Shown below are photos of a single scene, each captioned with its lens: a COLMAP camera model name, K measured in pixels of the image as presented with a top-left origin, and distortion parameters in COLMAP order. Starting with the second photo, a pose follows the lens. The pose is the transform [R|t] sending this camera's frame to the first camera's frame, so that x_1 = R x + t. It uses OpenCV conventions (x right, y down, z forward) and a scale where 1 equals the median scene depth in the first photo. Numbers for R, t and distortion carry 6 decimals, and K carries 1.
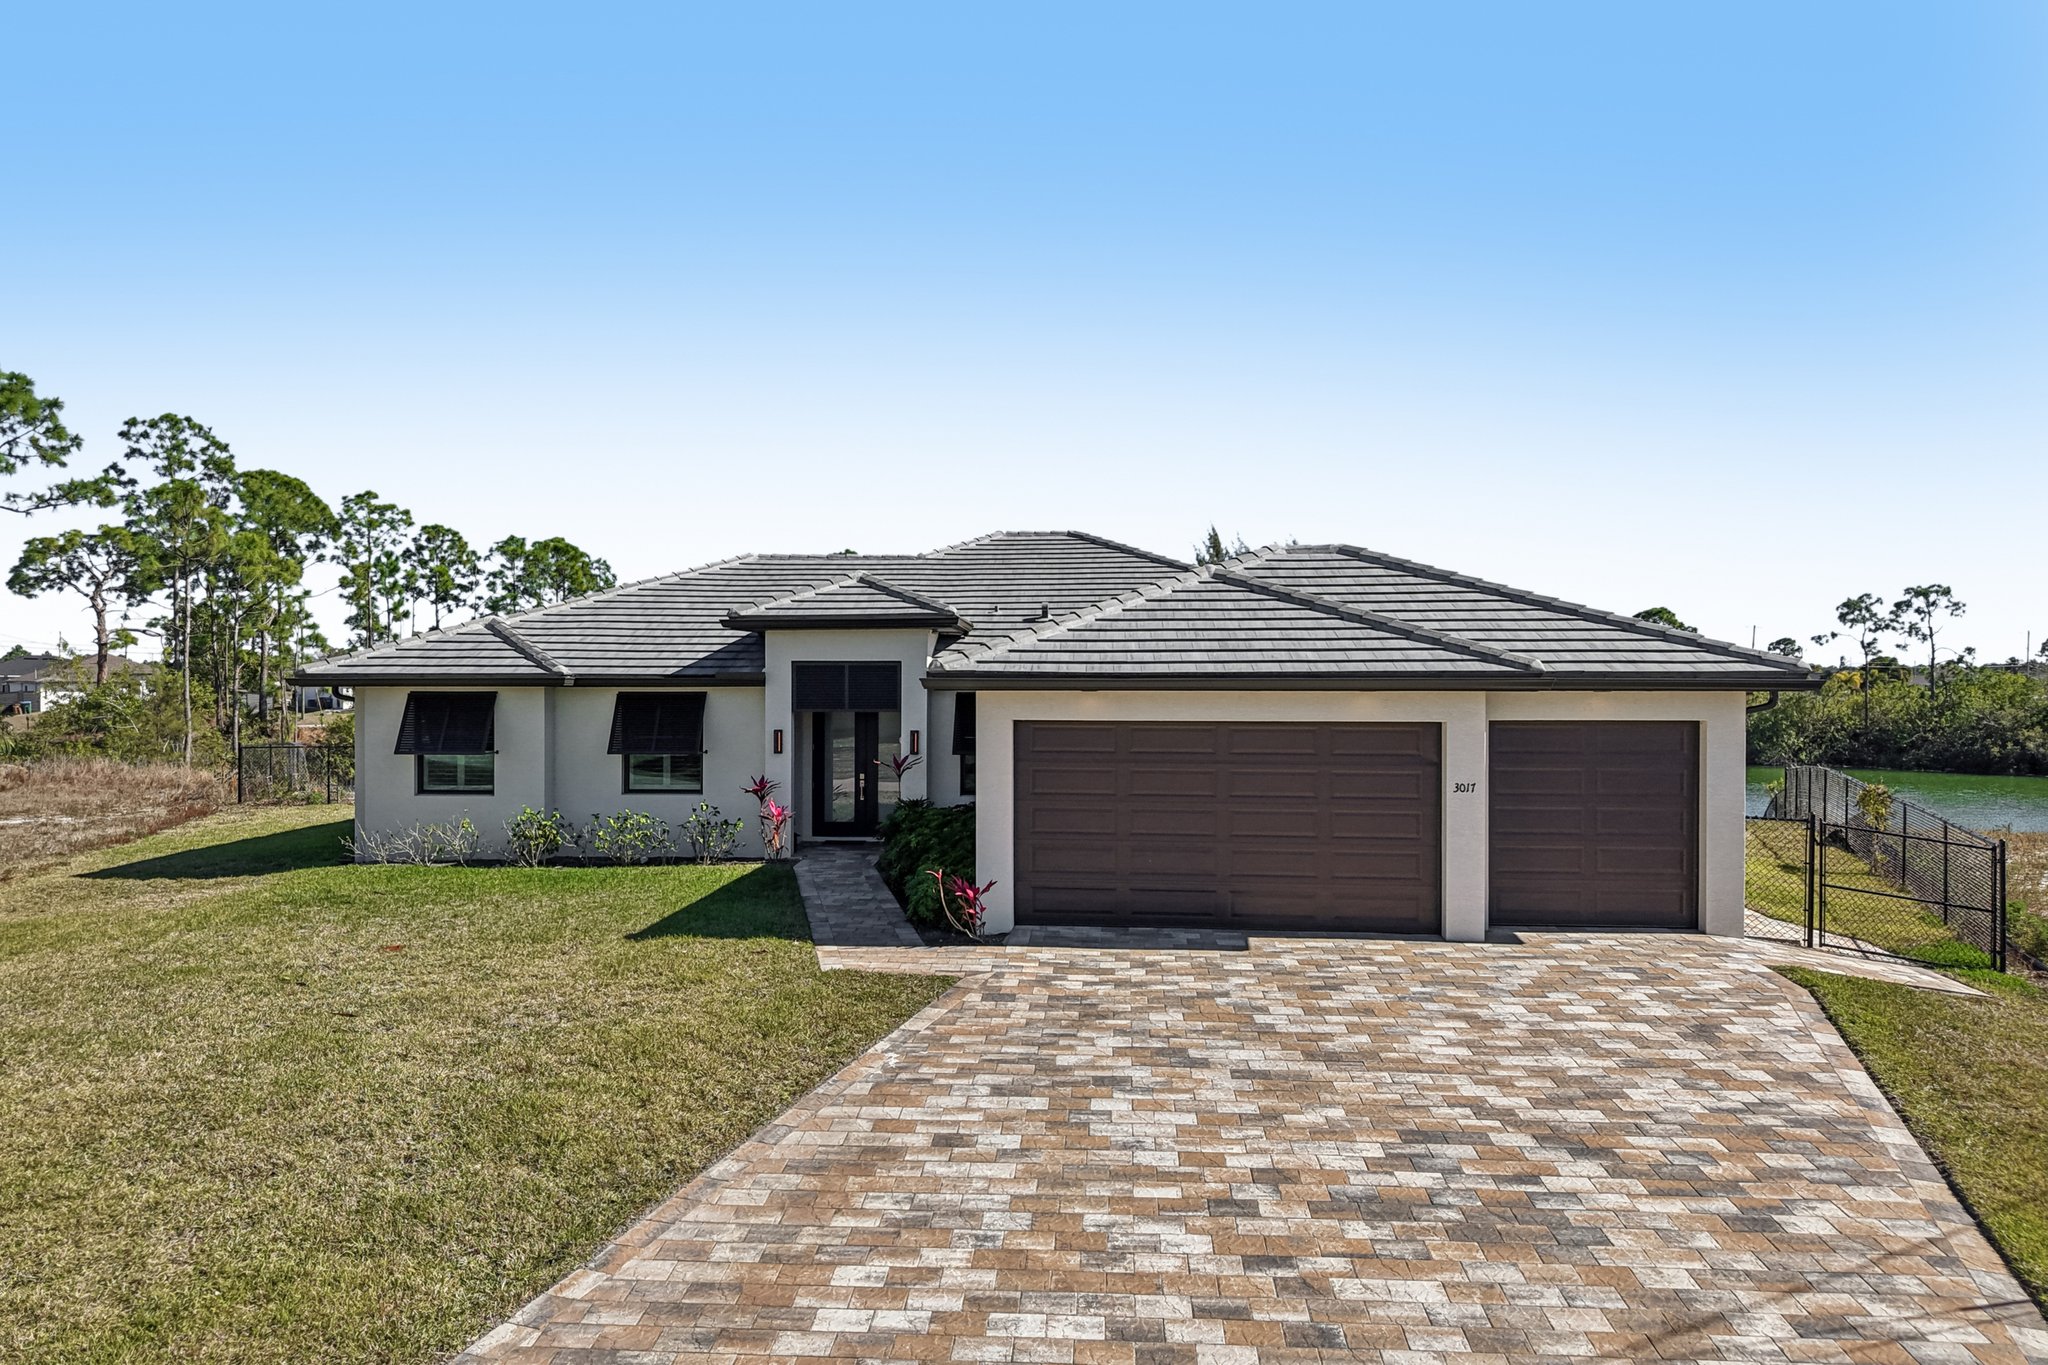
lens RADIAL K [[1397.1, 0, 1024.0], [0, 1397.1, 682.5], [0, 0, 1]] dist [0.009356, 0.000583]
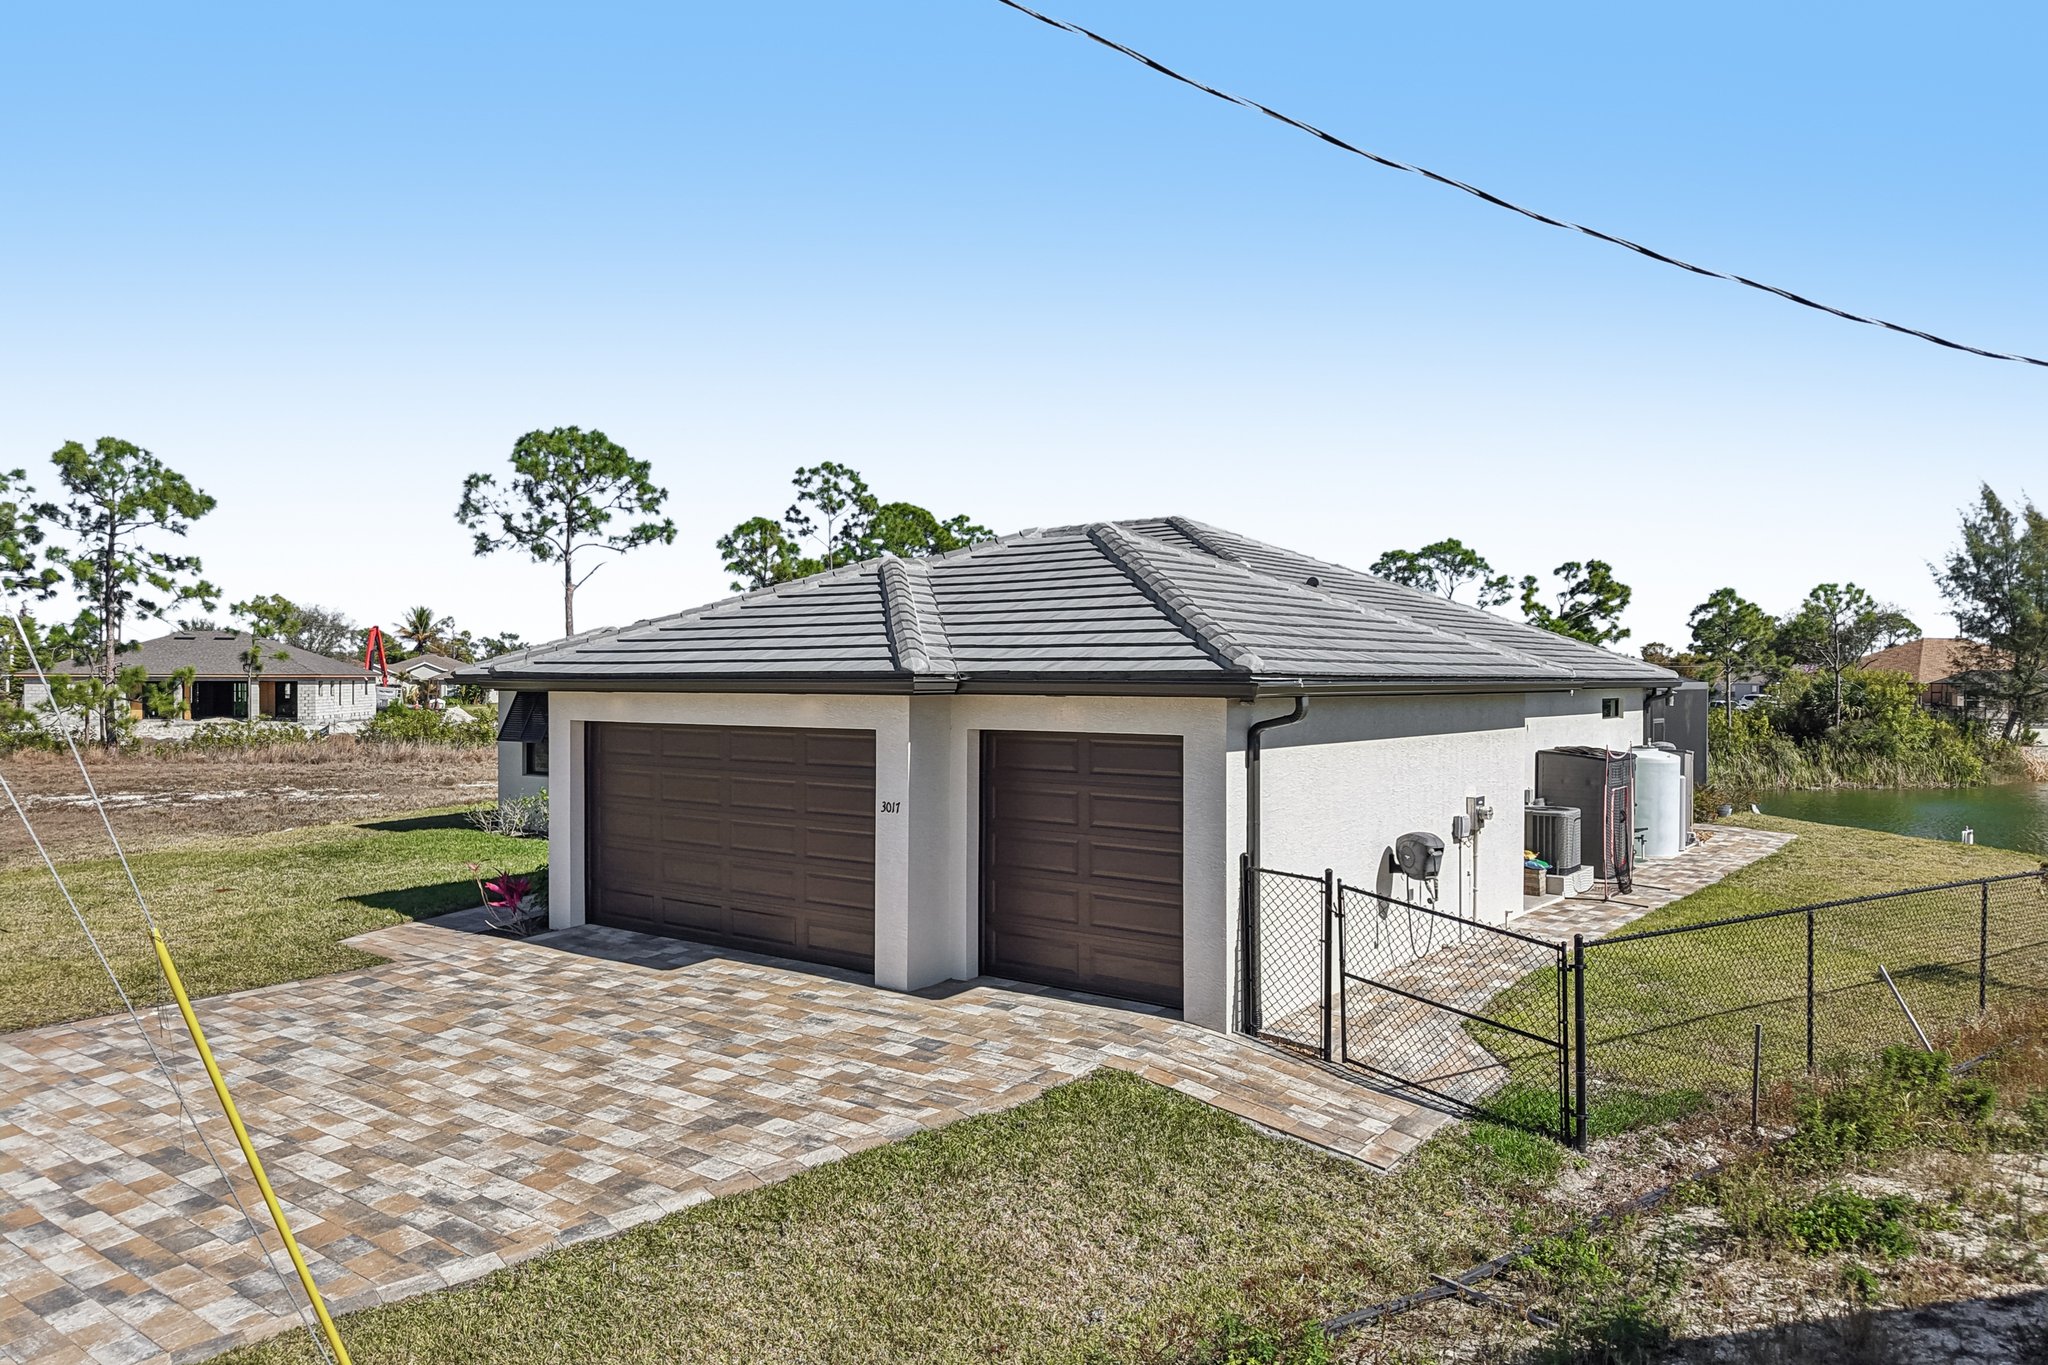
lens RADIAL K [[1390.2, 0, 1024.0], [0, 1390.2, 682.5], [0, 0, 1]] dist [0.044402, -0.041338]
pose [[0.830130, 0.001751, -0.557566, 1.142046], [-0.001171, 0.999998, 0.001397, -0.002905], [0.557568, -0.000507, 0.830131, 0.457440]]
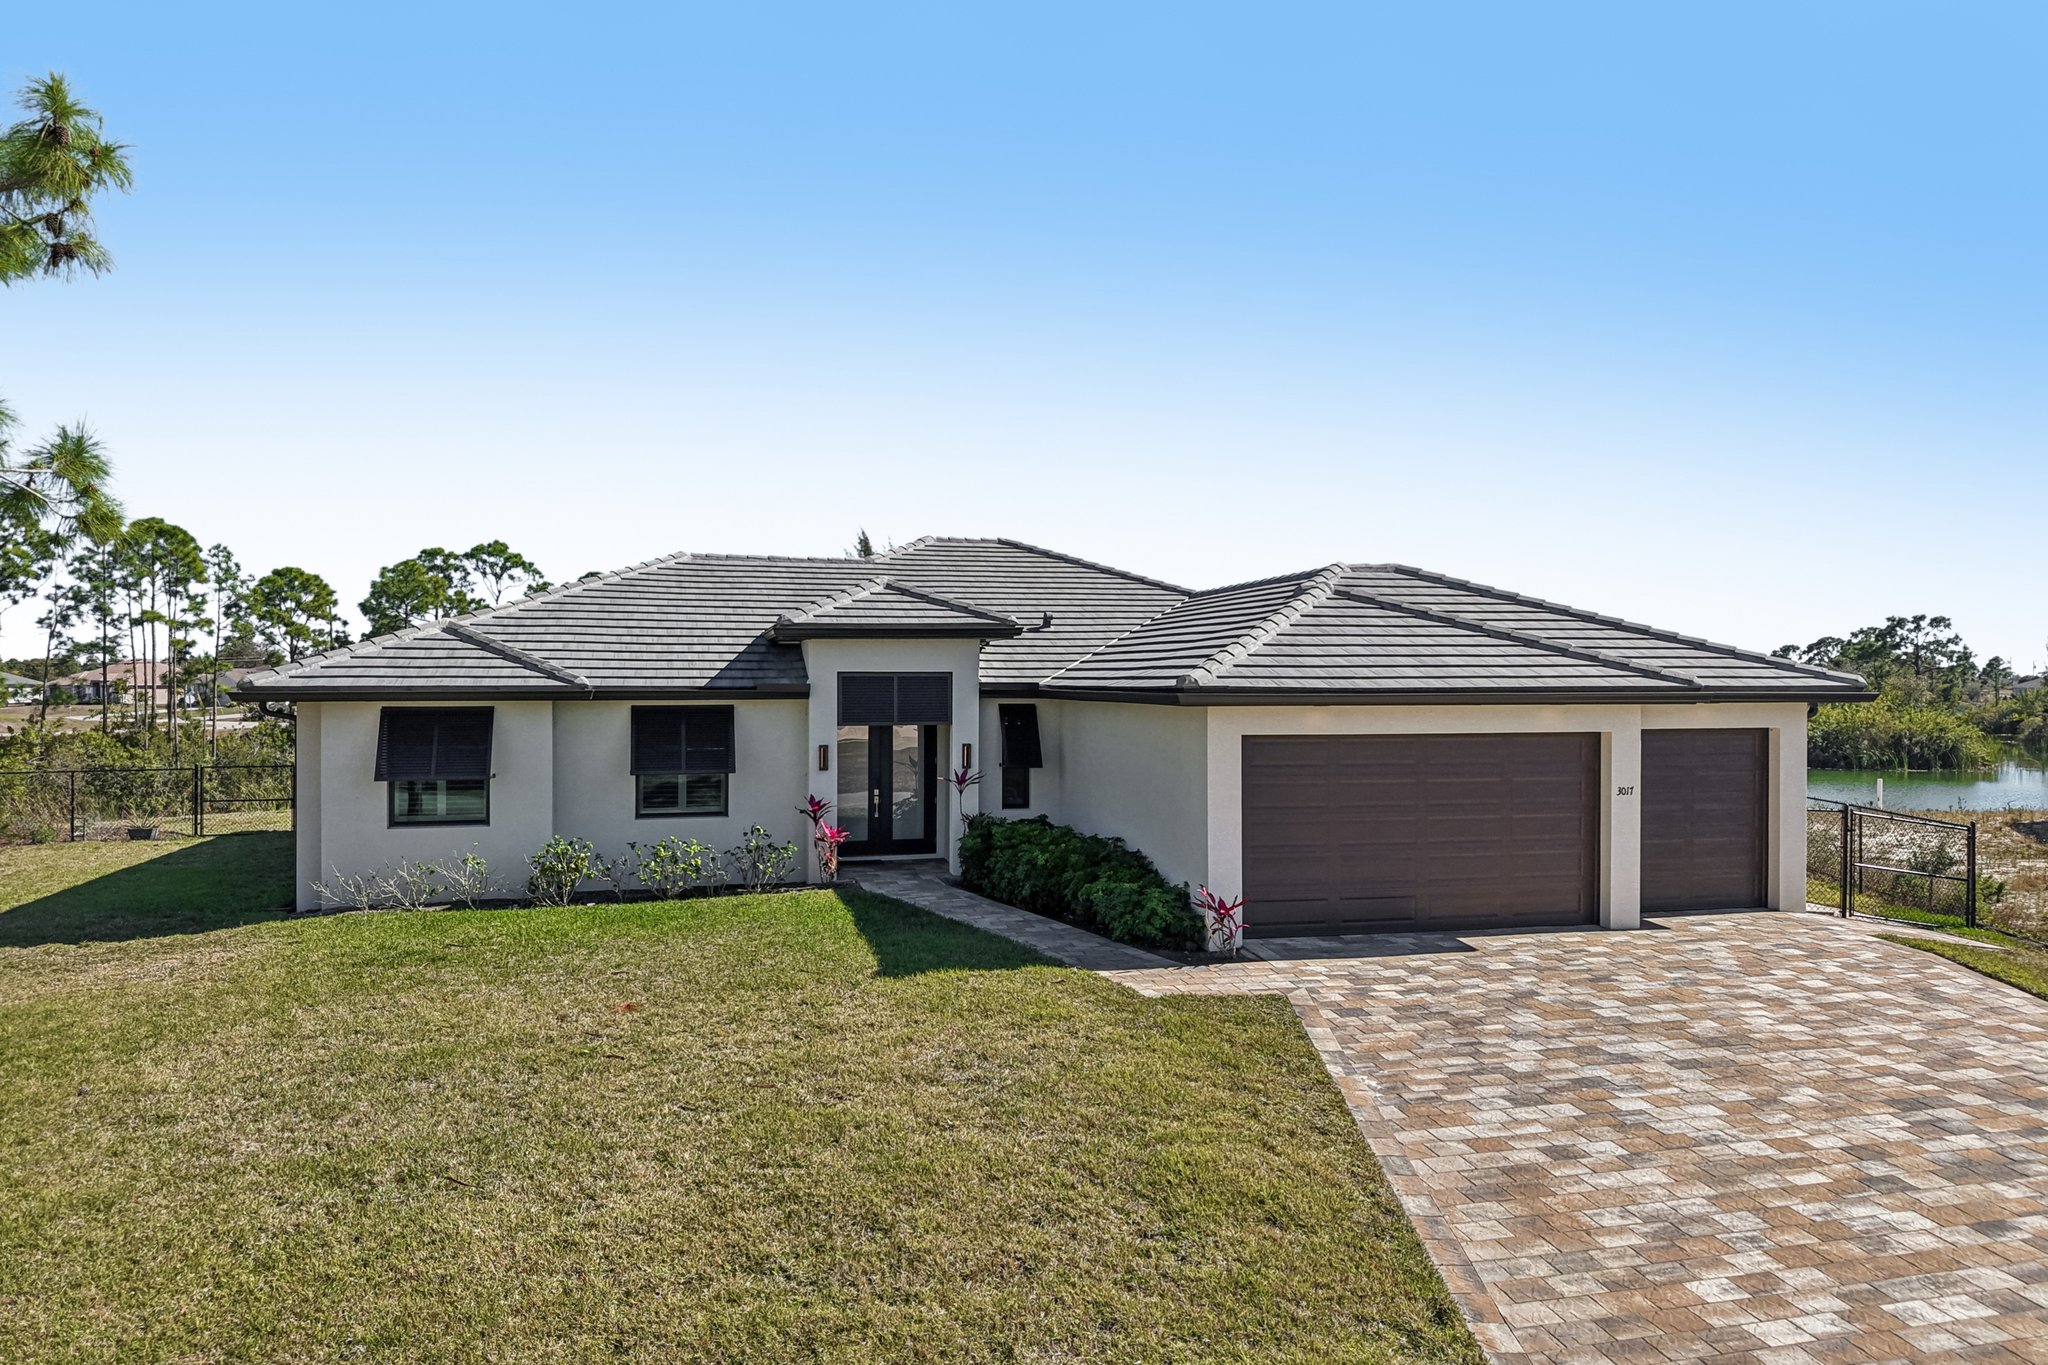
lens RADIAL K [[1399.1, 0, 1024.0], [0, 1399.1, 682.5], [0, 0, 1]] dist [-0.001216, 0.002003]
pose [[0.948828, -0.001257, 0.315791, -0.650055], [0.001345, 0.999999, -0.000059, -0.015108], [-0.315791, 0.000481, 0.948829, 0.132645]]
